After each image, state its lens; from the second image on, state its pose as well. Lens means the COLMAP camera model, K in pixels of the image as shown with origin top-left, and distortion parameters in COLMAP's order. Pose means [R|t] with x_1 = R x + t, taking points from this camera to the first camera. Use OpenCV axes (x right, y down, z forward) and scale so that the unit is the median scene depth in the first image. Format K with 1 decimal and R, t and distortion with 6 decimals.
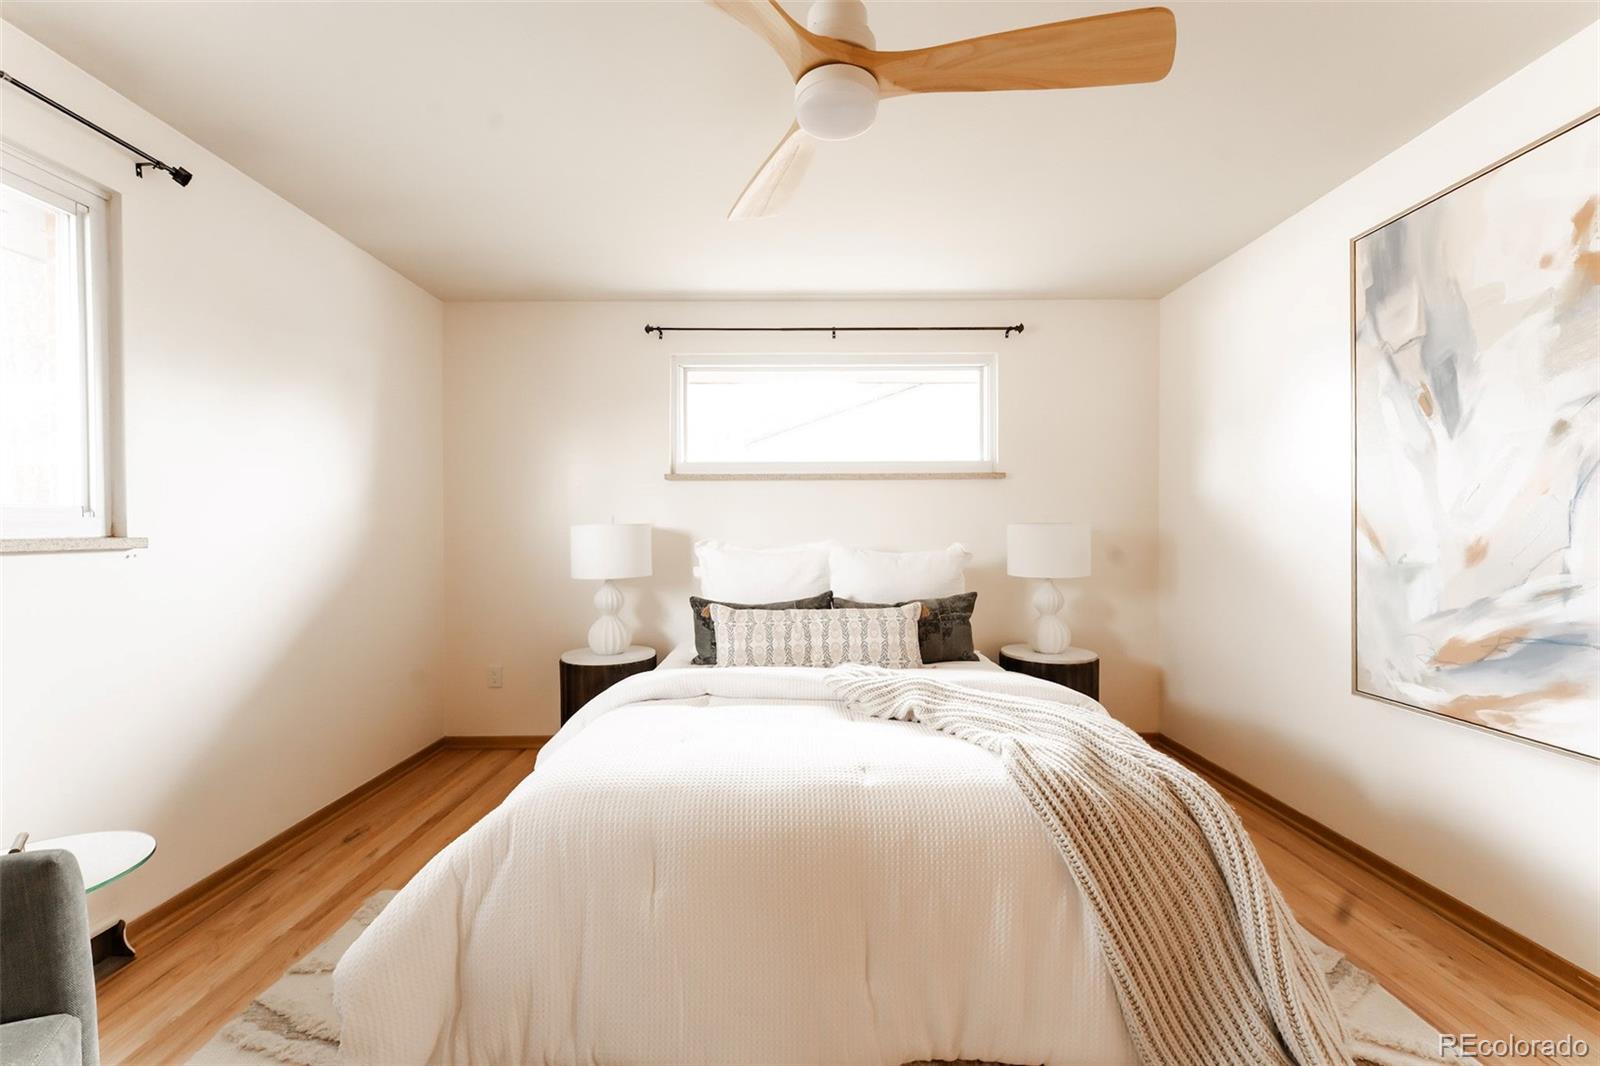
lens RADIAL K [[660.0, 0, 777.2], [0, 660.0, 536.6], [0, 0, 1]] dist [0.001304, 0.000183]
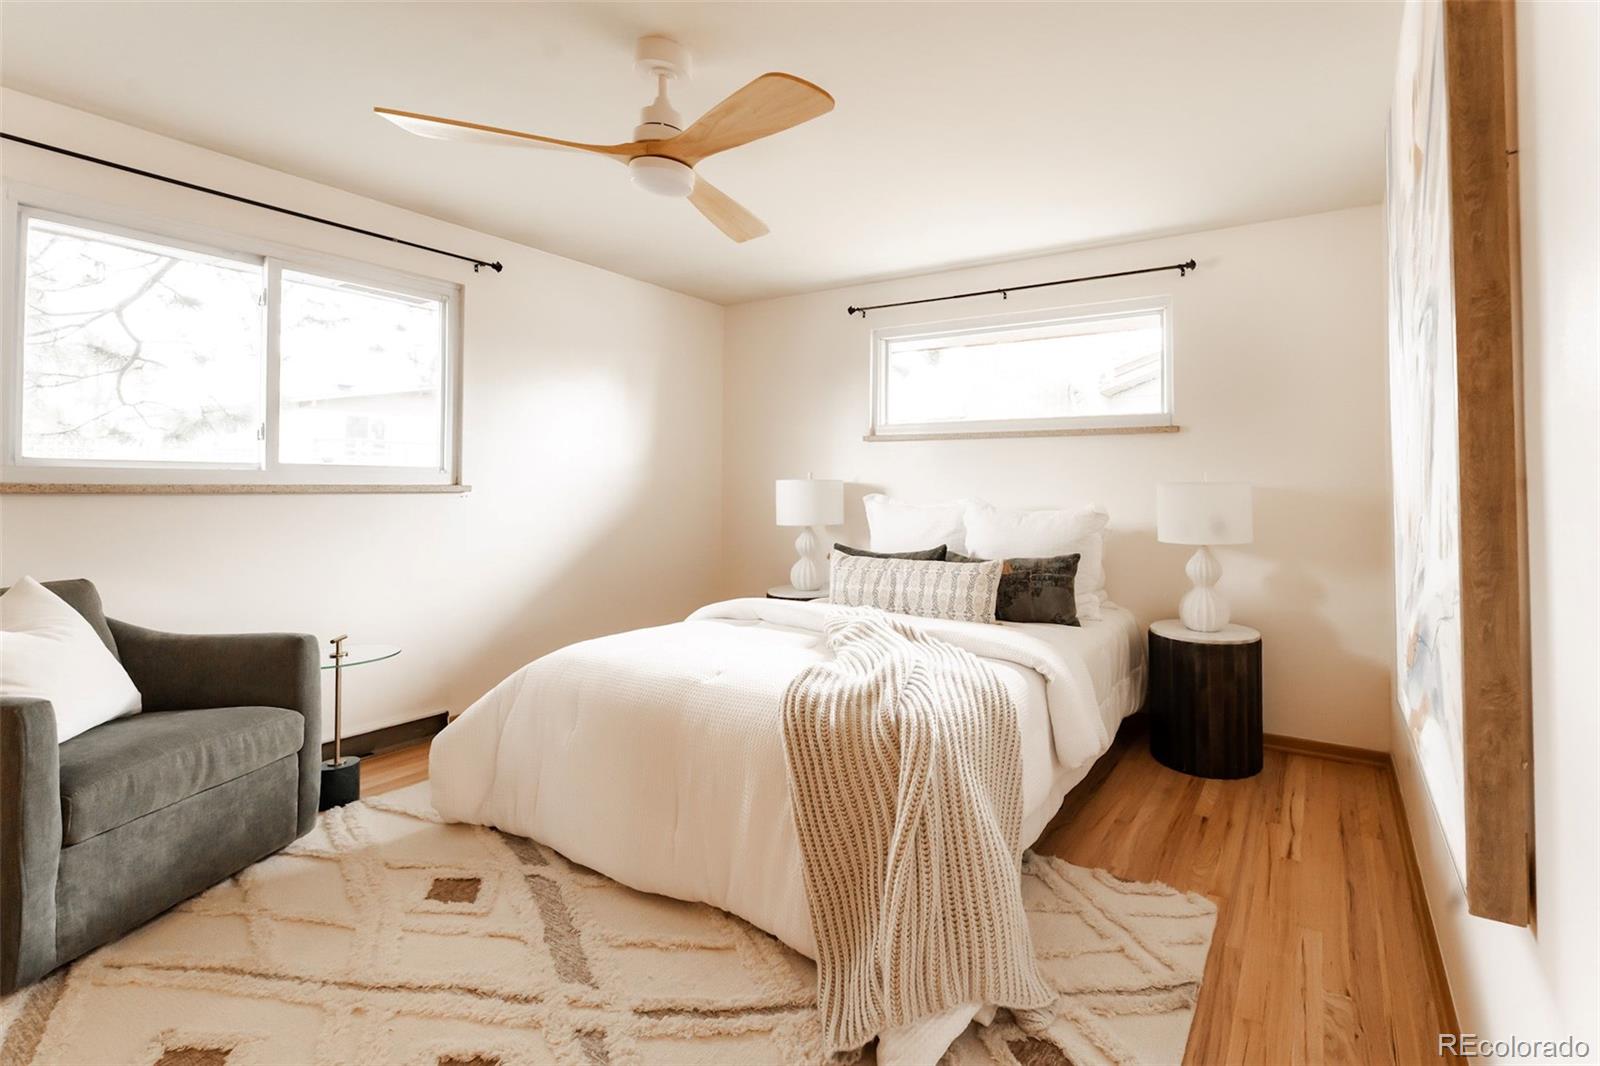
lens RADIAL K [[634.9, 0, 802.5], [0, 634.9, 474.6], [0, 0, 1]] dist [-0.002278, -0.000214]
pose [[0.874174, 0.004225, -0.485594, 0.399555], [-0.017195, 0.999604, -0.022257, -0.003403], [0.485308, 0.027806, 0.873901, -0.000614]]
